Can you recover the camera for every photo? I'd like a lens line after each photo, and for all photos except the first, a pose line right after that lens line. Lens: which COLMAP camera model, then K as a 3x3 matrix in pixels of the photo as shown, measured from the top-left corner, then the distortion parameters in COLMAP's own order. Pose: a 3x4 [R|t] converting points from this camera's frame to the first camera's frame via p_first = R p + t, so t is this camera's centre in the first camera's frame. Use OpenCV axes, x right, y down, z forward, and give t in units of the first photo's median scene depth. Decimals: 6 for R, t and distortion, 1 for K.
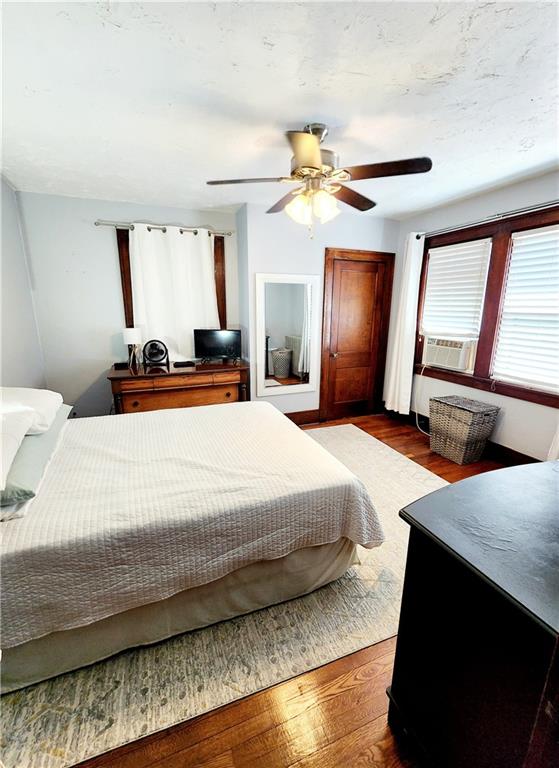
lens RADIAL K [[323.2, 0, 279.4], [0, 323.2, 387.1], [0, 0, 1]] dist [0.000571, 0.000064]
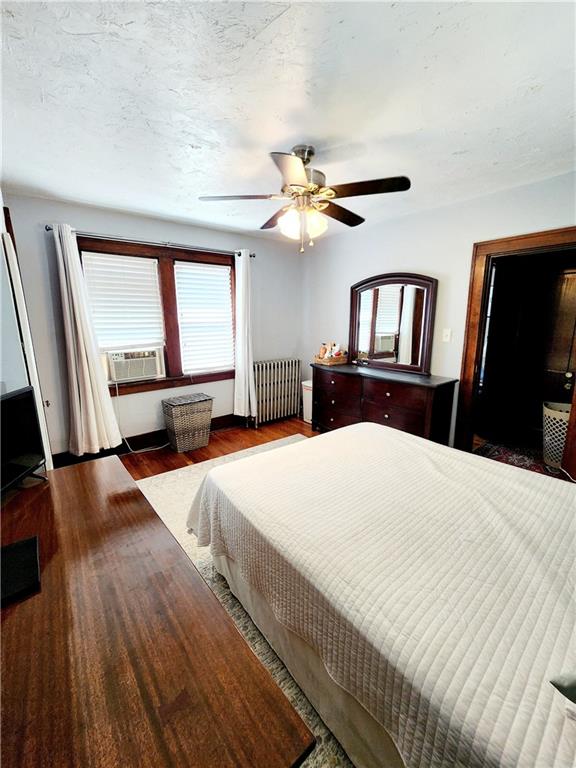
lens RADIAL K [[311.8, 0, 287.0], [0, 311.8, 381.8], [0, 0, 1]] dist [-0.000554, -0.000347]
pose [[-0.300845, -0.218368, 0.928336, -0.585336], [0.221164, 0.930919, 0.290648, -0.262843], [-0.927674, 0.292754, -0.231767, 0.912162]]
